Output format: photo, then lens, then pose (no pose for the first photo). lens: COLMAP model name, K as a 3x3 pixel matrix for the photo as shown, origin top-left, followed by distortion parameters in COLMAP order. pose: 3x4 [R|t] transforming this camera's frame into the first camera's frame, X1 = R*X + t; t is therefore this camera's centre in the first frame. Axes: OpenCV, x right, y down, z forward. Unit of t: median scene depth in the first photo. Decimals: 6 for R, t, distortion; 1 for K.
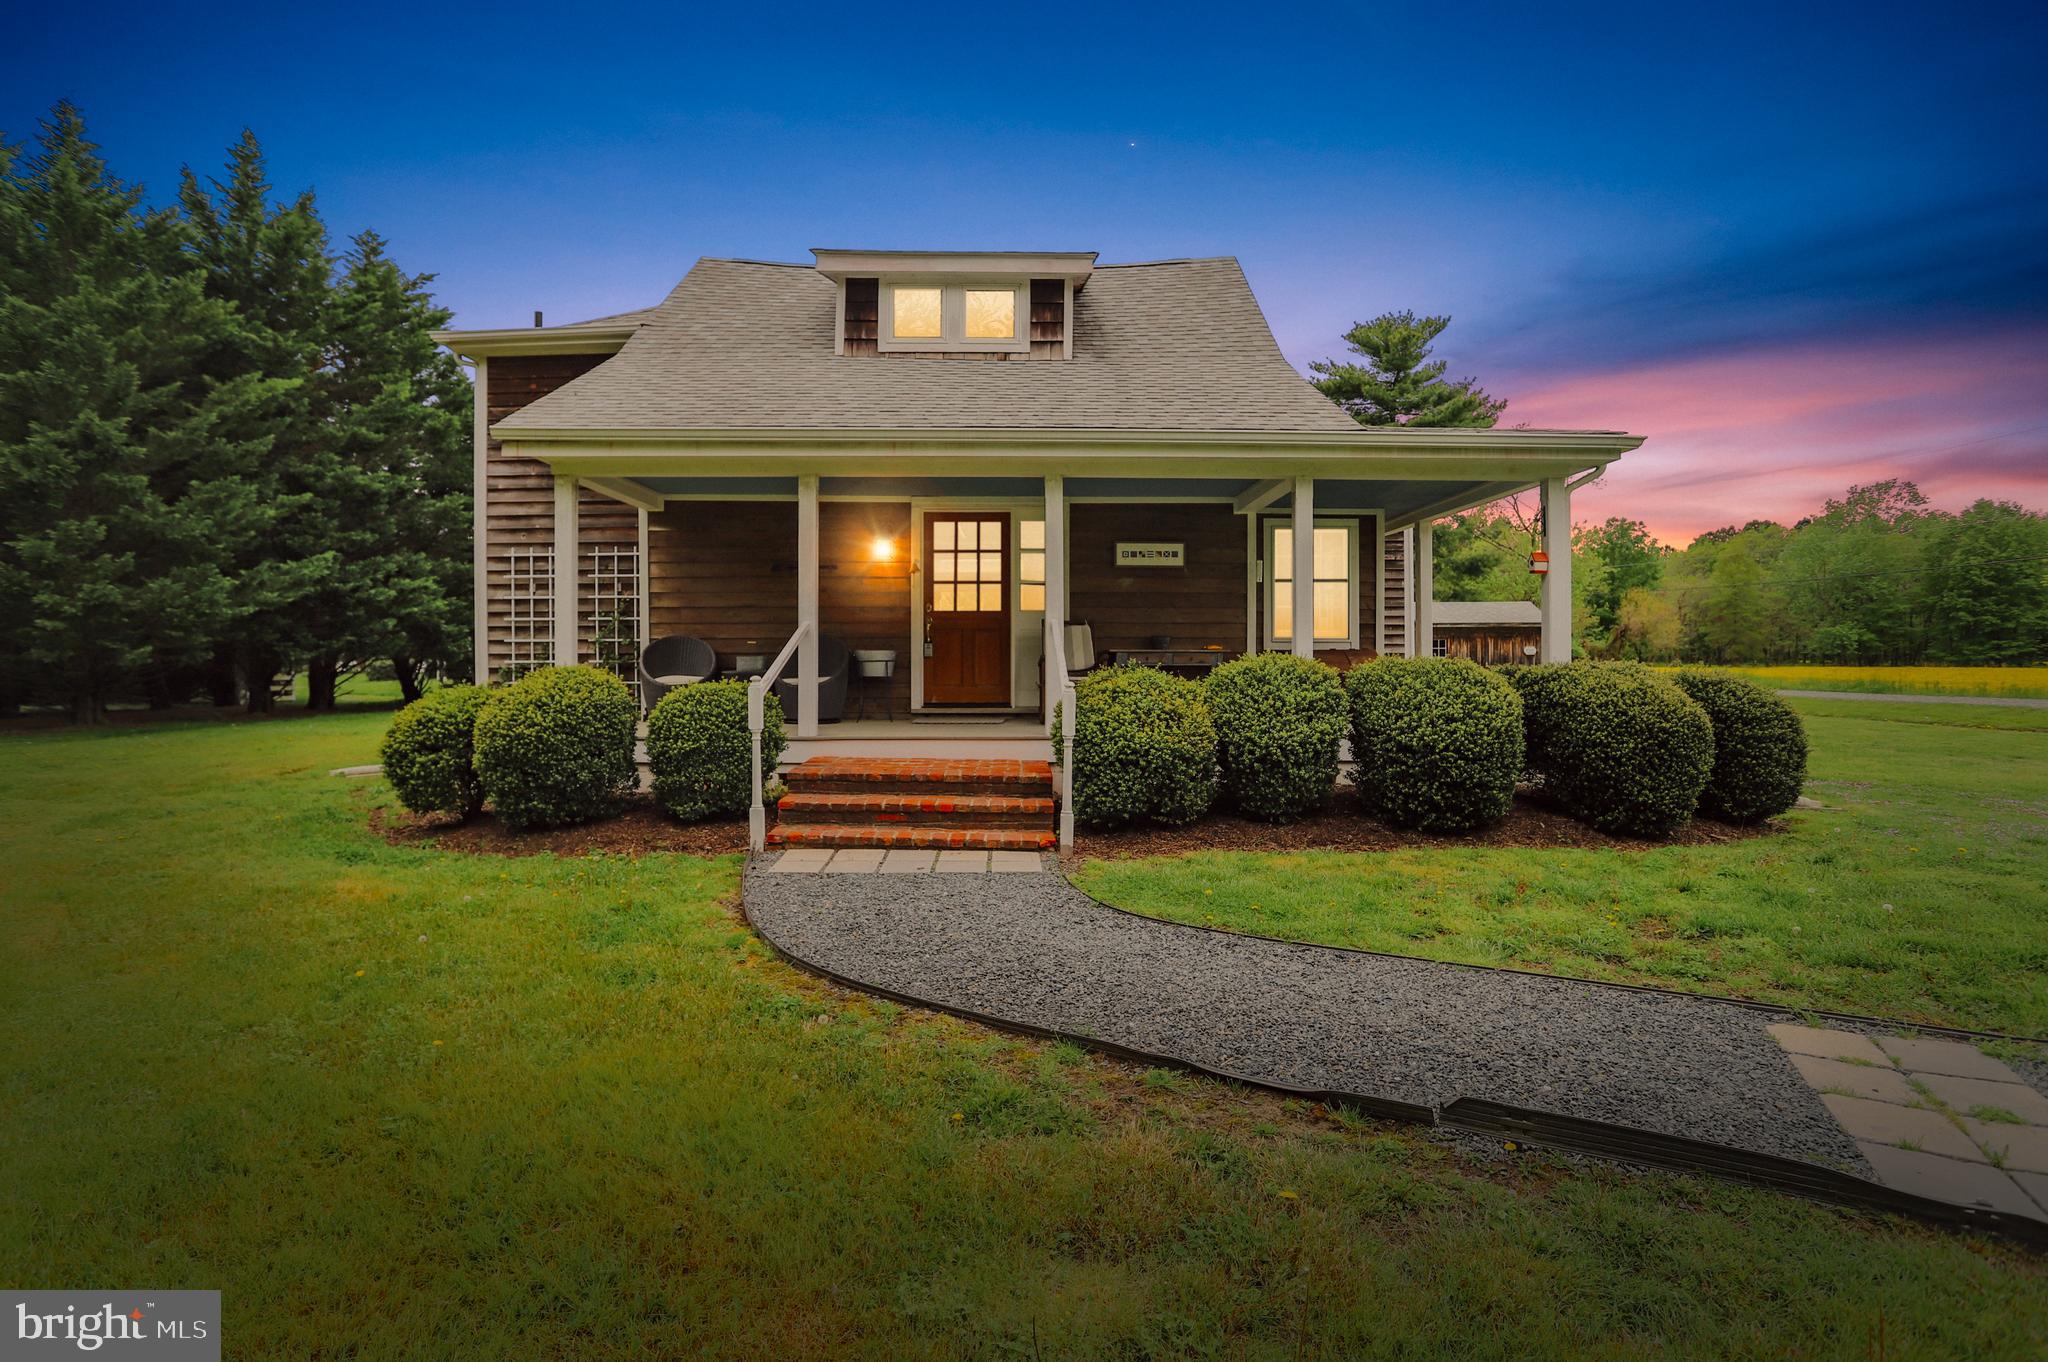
lens RADIAL K [[1016.2, 0, 1027.1], [0, 1016.2, 667.7], [0, 0, 1]] dist [-0.058944, 0.040476]
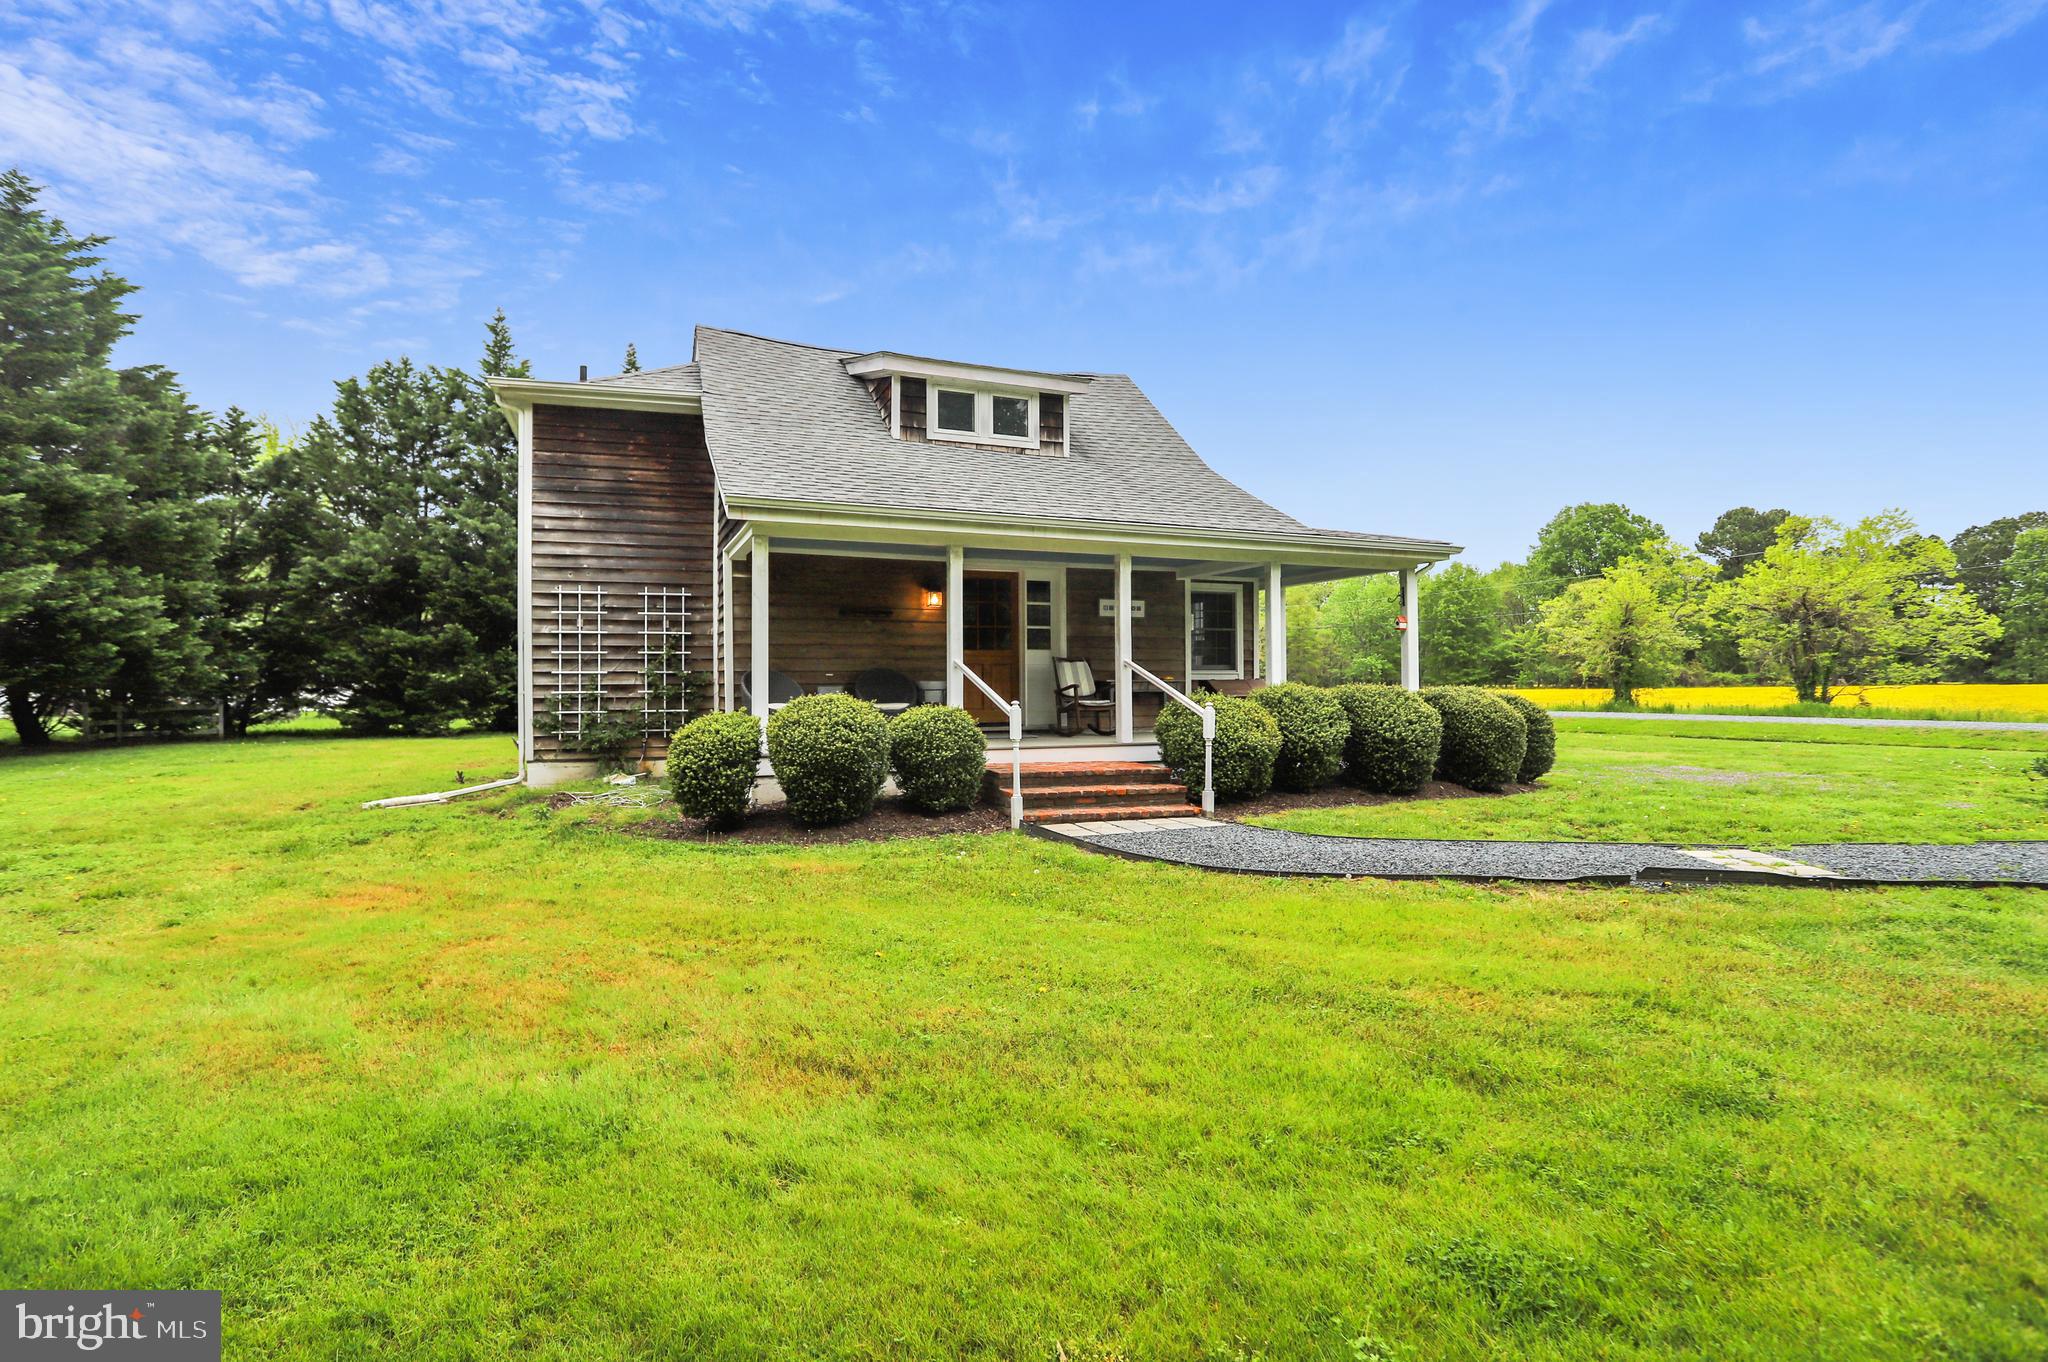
lens RADIAL K [[1016.2, 0, 1027.1], [0, 1016.2, 667.7], [0, 0, 1]] dist [-0.058944, 0.040476]
pose [[0.928082, 0.001771, 0.372372, -0.450094], [0.008058, 0.999659, -0.024838, -0.001436], [-0.372289, 0.026053, 0.927751, -0.170843]]
